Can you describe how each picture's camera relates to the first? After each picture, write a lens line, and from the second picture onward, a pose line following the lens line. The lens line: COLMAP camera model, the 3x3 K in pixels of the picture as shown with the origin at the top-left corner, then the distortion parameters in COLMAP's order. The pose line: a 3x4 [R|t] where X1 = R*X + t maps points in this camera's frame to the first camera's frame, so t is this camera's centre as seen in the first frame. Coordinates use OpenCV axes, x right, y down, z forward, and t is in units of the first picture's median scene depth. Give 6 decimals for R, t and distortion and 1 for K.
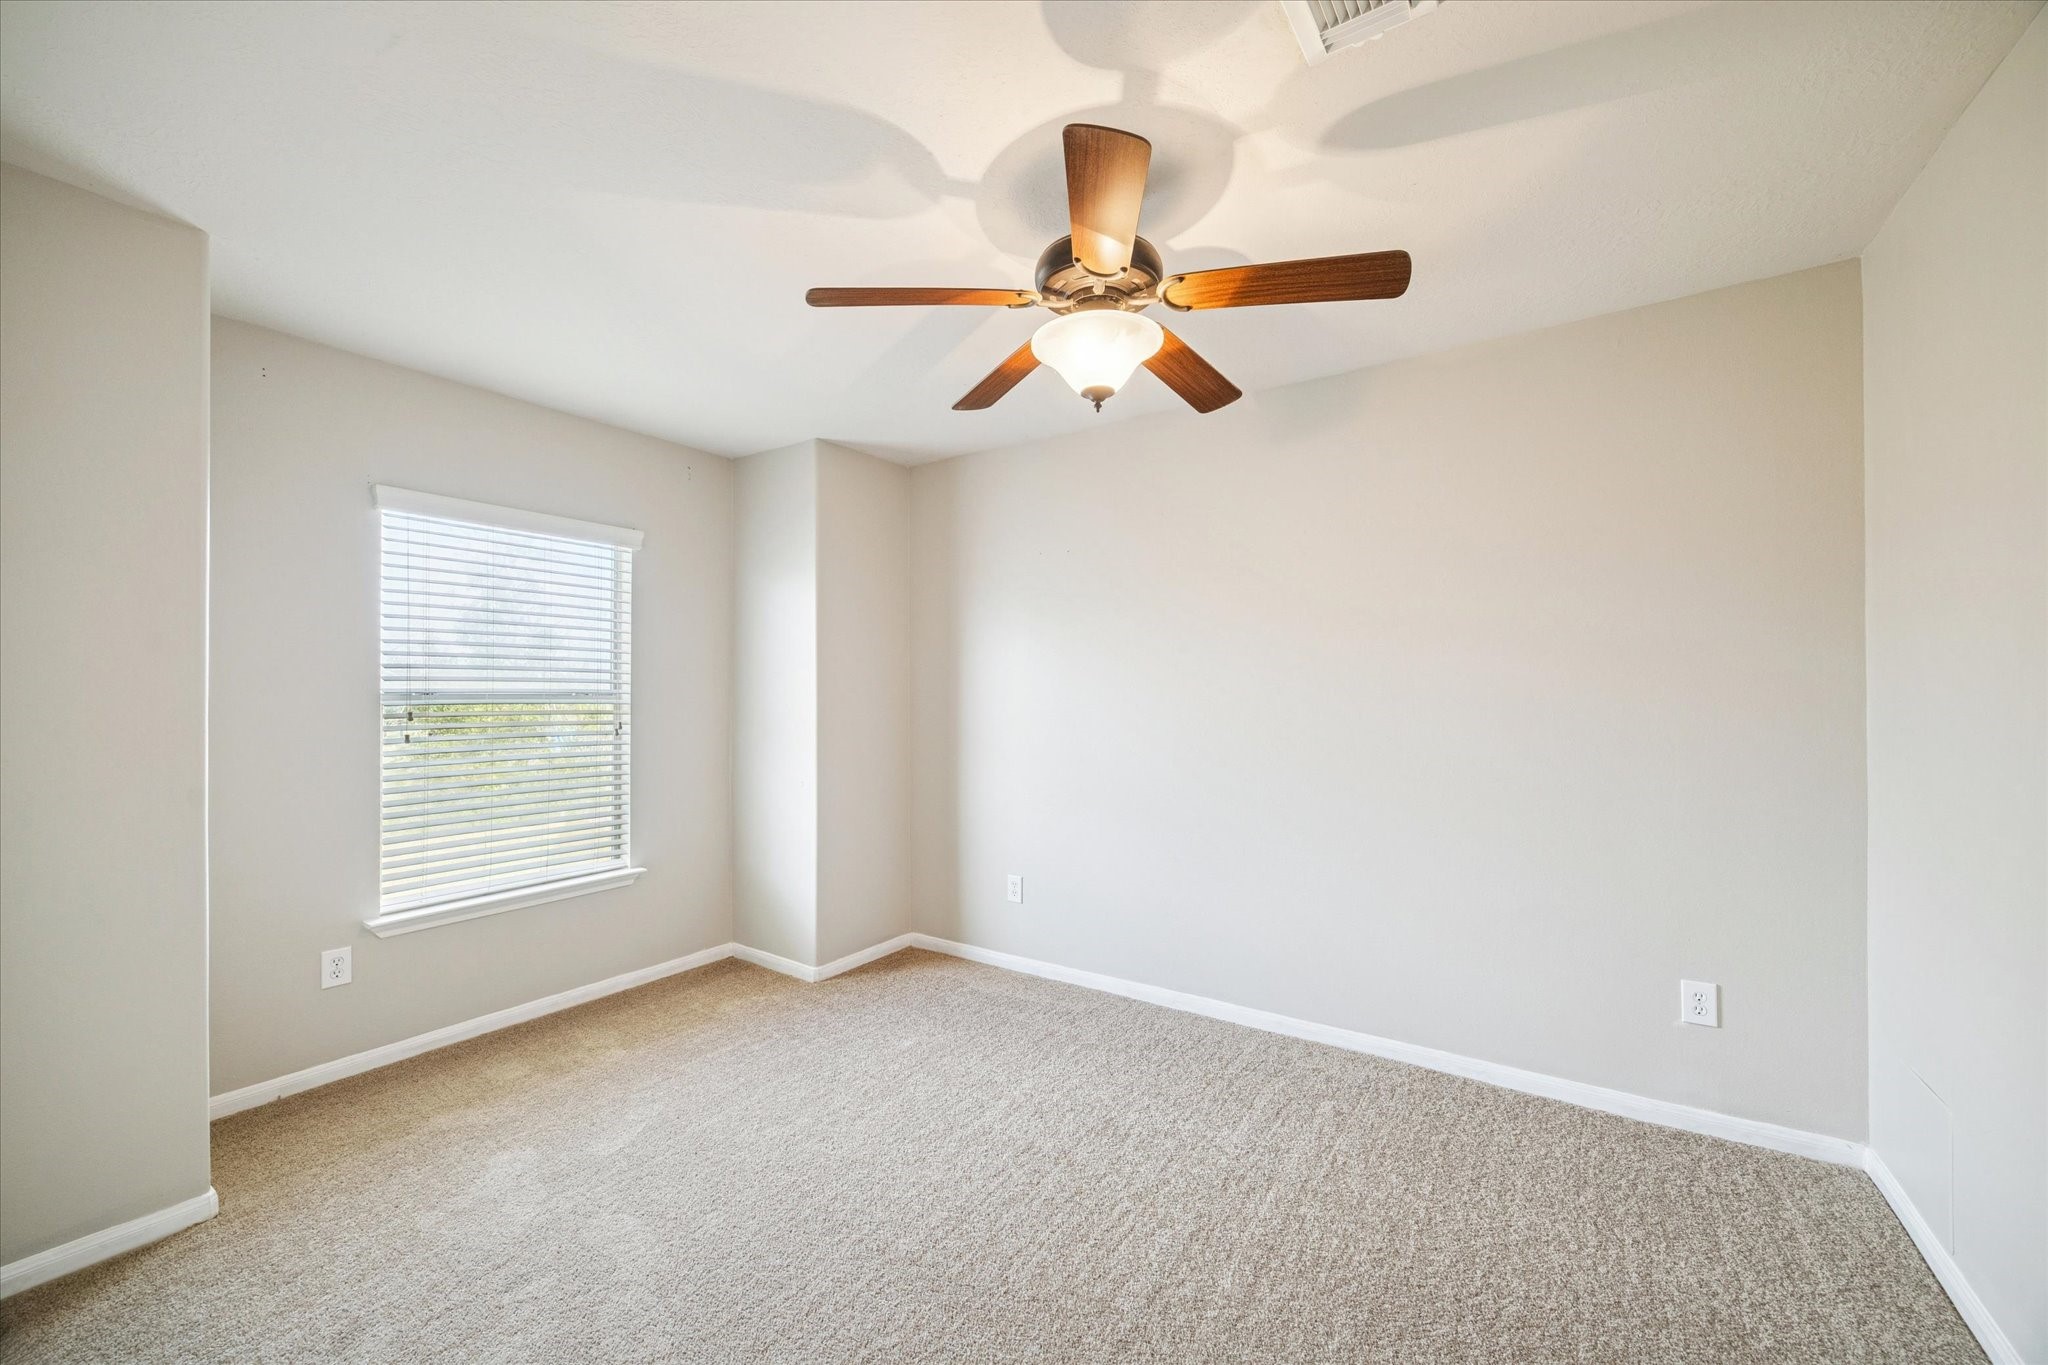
lens RADIAL K [[768.3, 0, 1041.9], [0, 768.3, 690.1], [0, 0, 1]] dist [-0.003320, -0.000579]
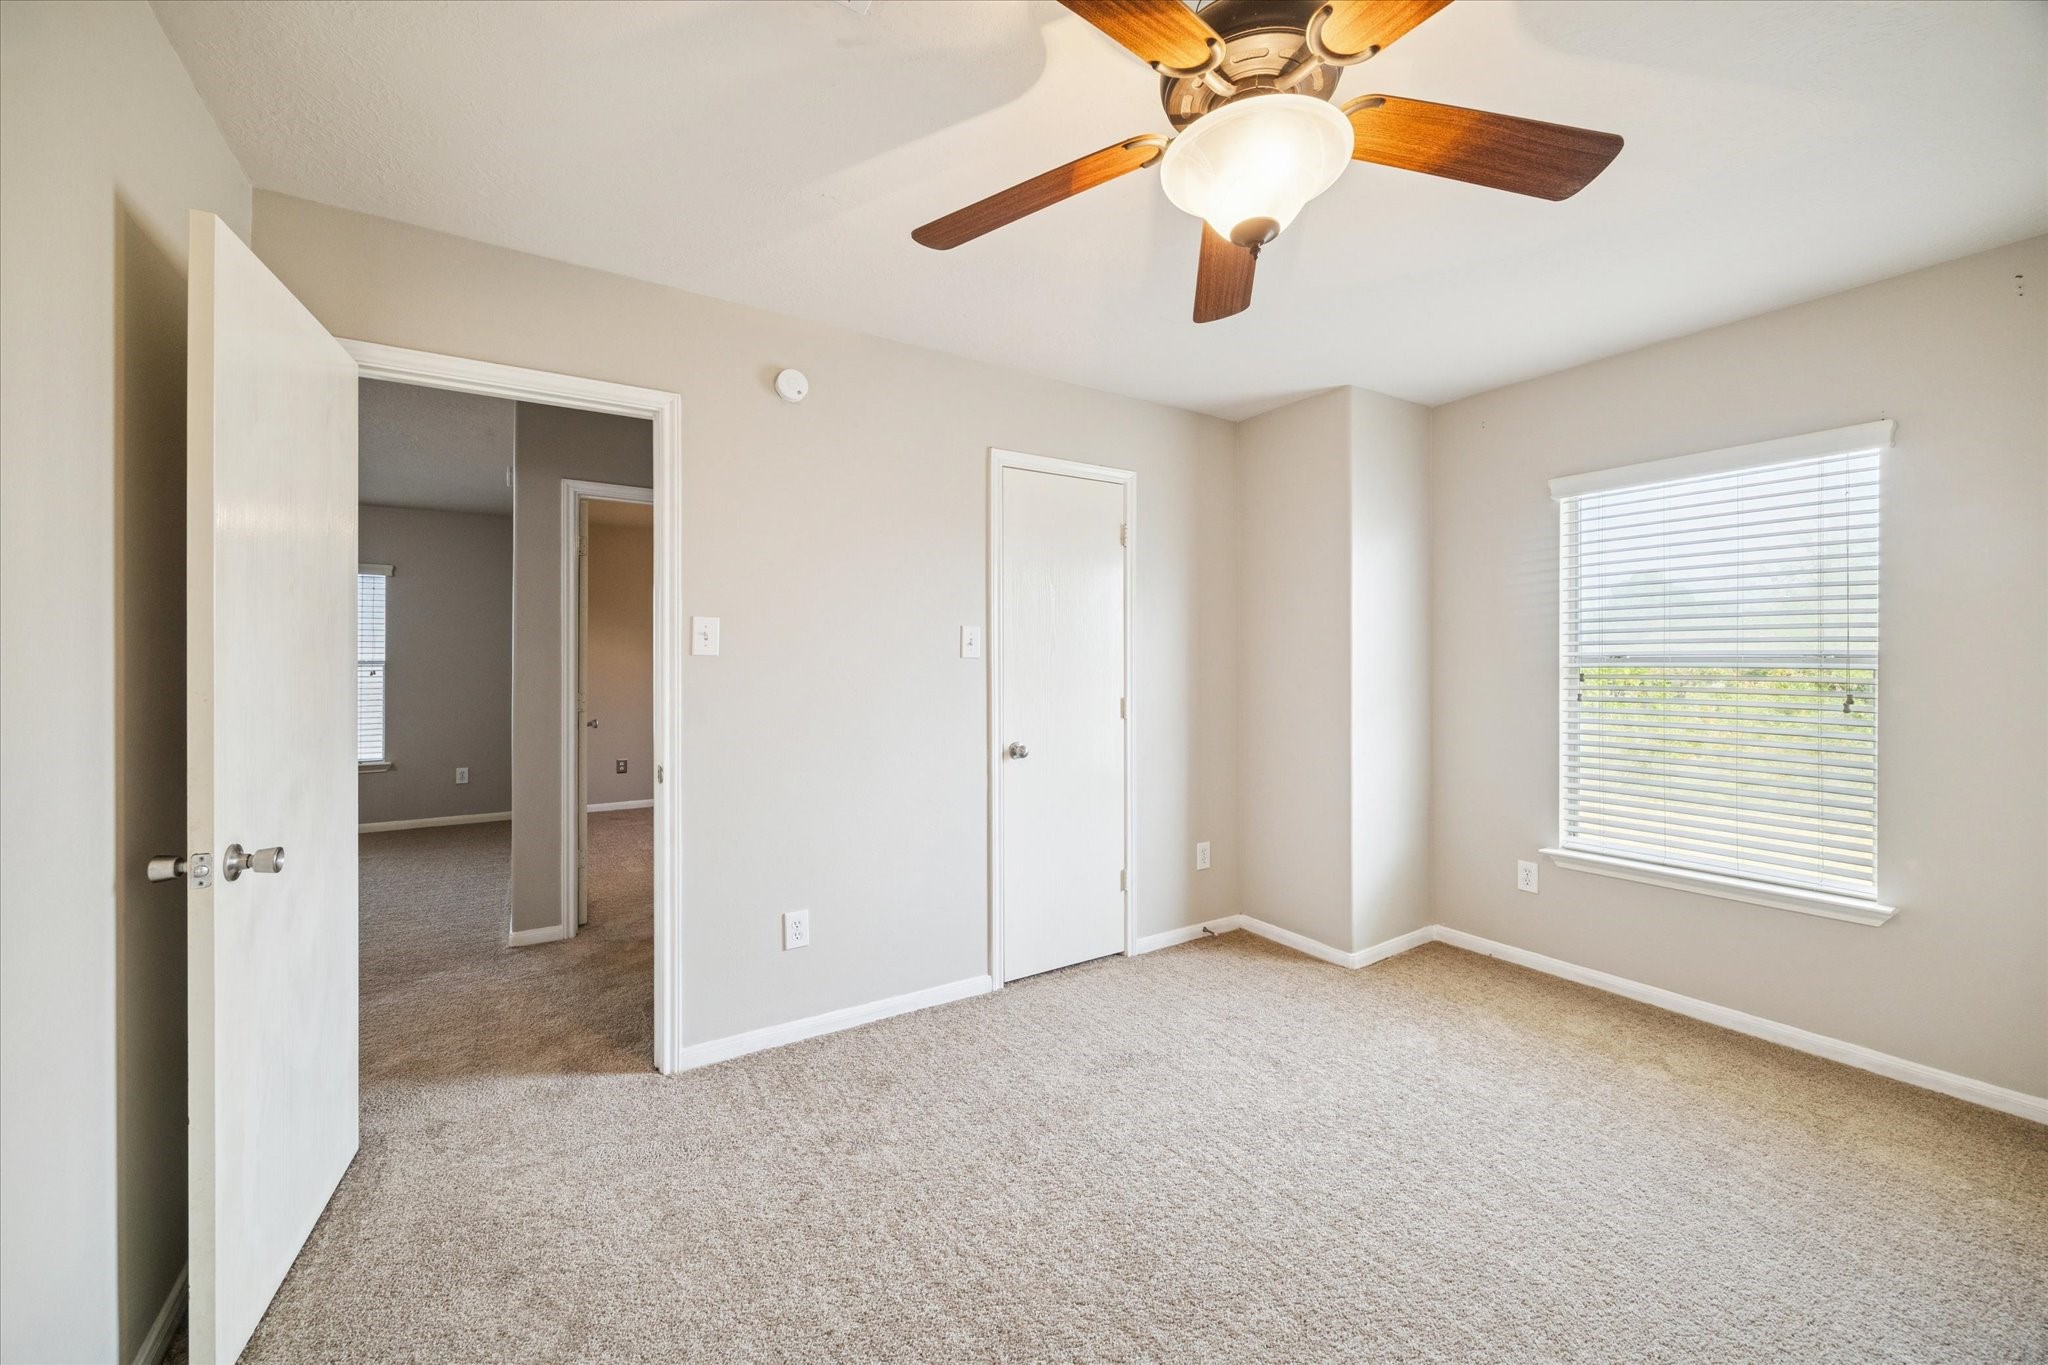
lens RADIAL K [[780.4, 0, 1027.8], [0, 780.4, 670.6], [0, 0, 1]] dist [0.000575, -0.000032]
pose [[-0.396102, 0.017536, -0.918039, 0.544783], [0.009074, 0.999844, 0.015184, -0.000273], [0.918161, -0.002316, -0.396200, 0.730415]]
